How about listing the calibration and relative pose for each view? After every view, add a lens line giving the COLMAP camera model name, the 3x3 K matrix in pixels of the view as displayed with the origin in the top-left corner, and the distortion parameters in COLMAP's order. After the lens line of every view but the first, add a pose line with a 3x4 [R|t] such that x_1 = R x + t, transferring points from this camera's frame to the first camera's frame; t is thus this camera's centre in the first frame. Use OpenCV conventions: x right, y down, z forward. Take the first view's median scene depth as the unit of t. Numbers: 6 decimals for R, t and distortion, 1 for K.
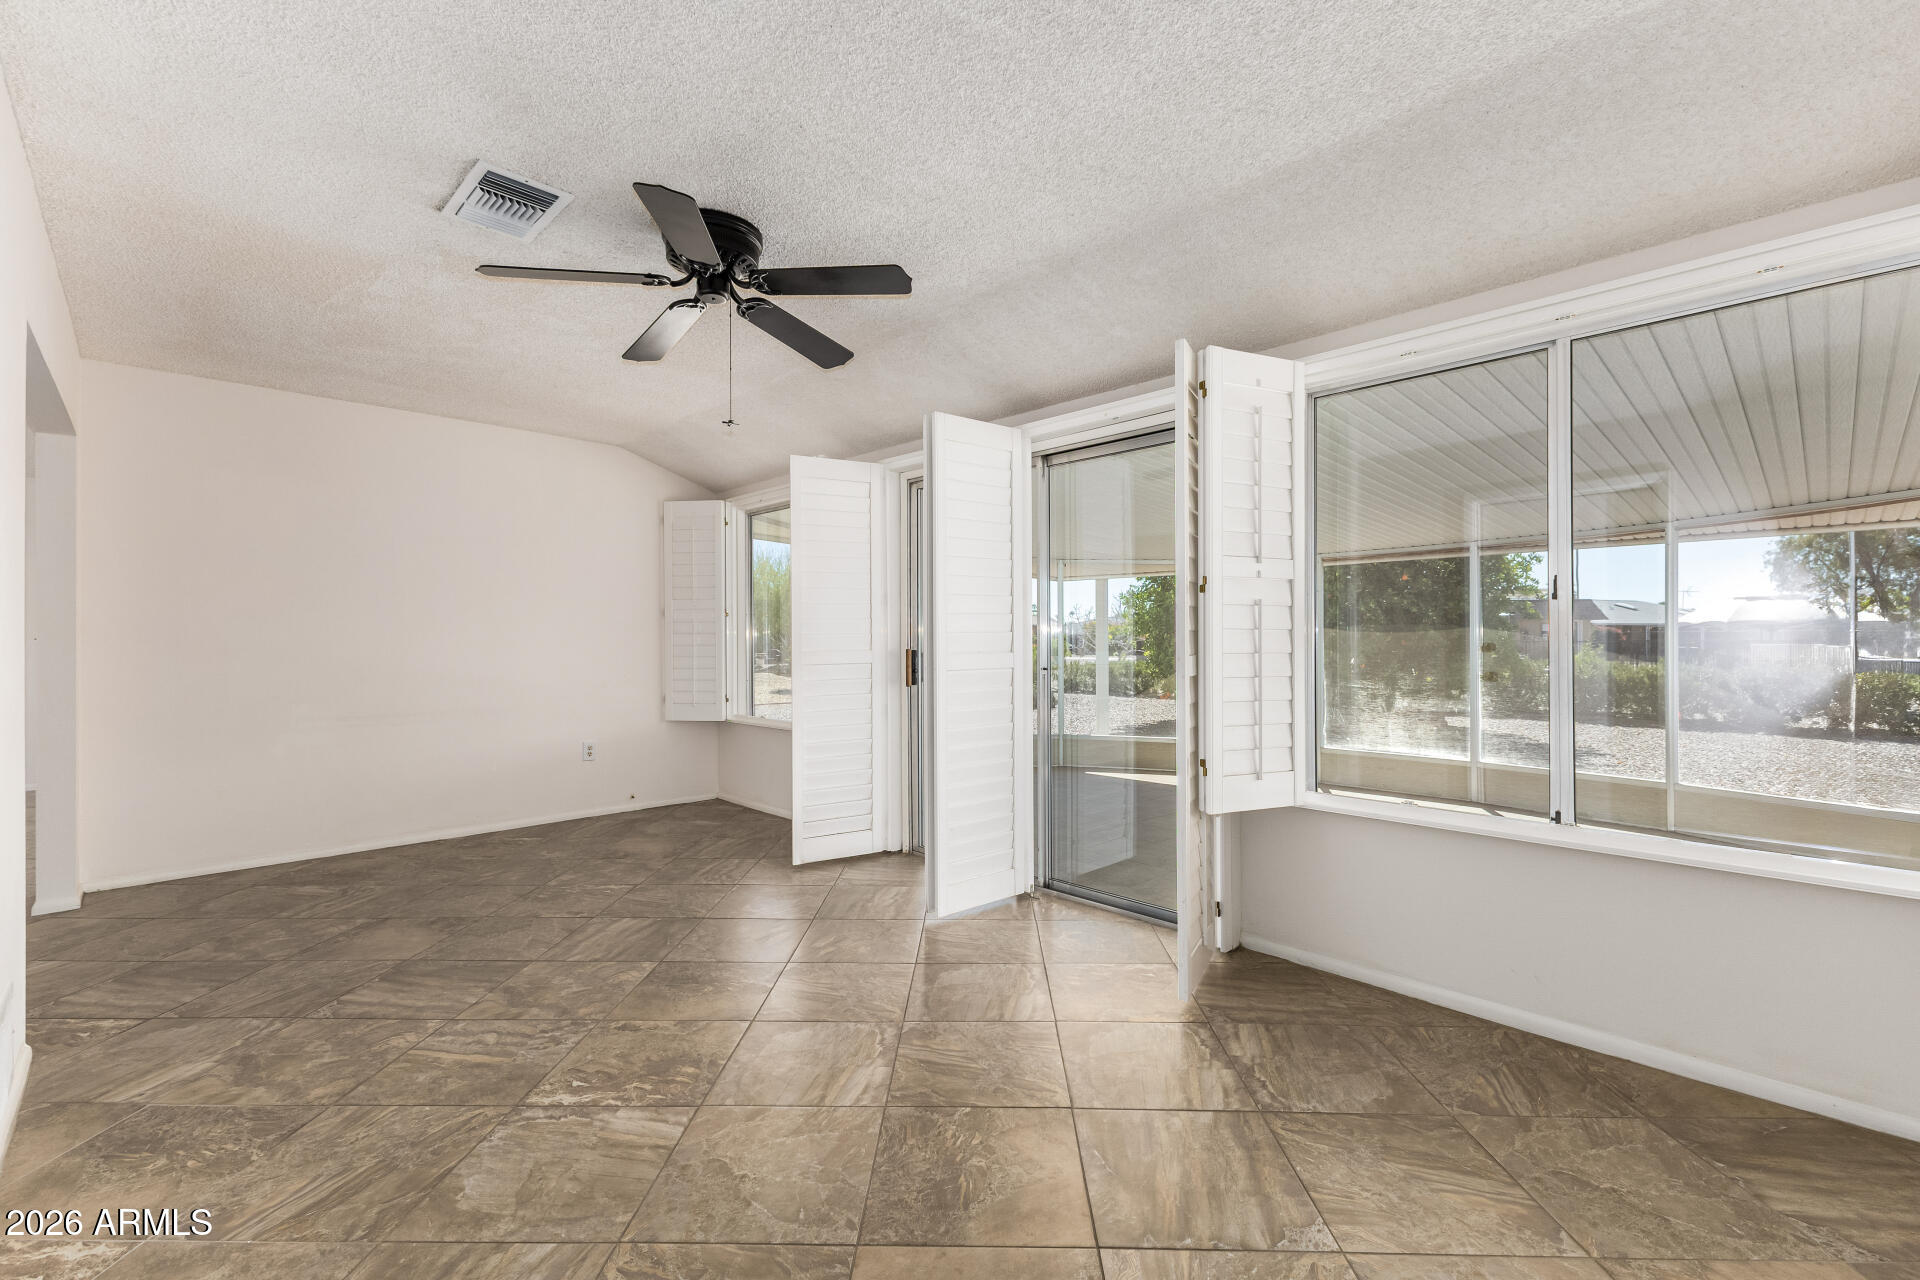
lens RADIAL K [[840.6, 0, 948.9], [0, 840.6, 634.5], [0, 0, 1]] dist [0.012844, -0.001619]
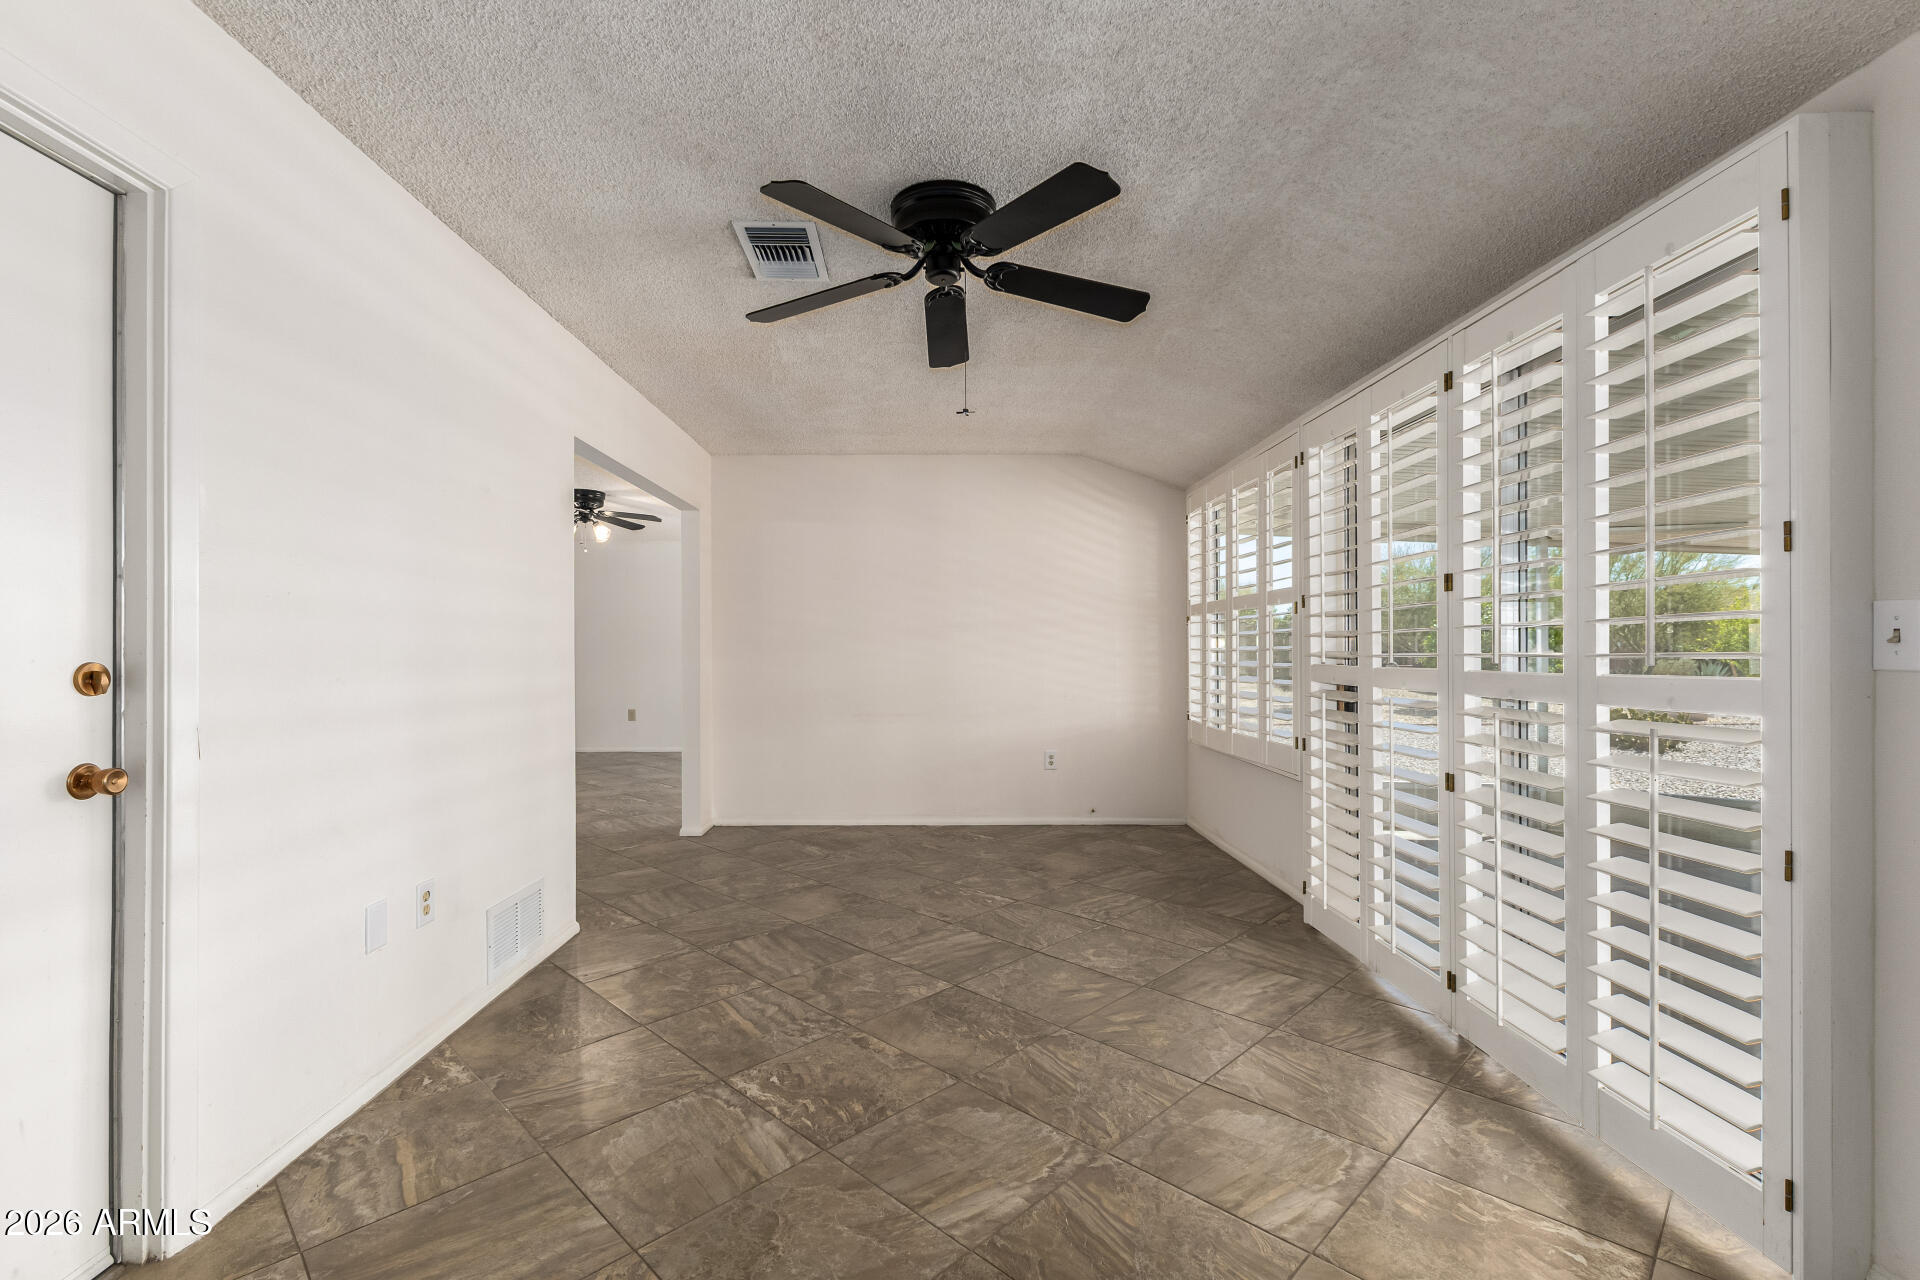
lens RADIAL K [[840.6, 0, 950.1], [0, 840.6, 652.9], [0, 0, 1]] dist [0.012844, -0.001619]
pose [[0.716431, 0.002151, -0.697654, 0.362506], [0.004022, 0.999966, 0.007213, 0.000570], [0.697646, -0.007973, 0.716398, 0.342268]]
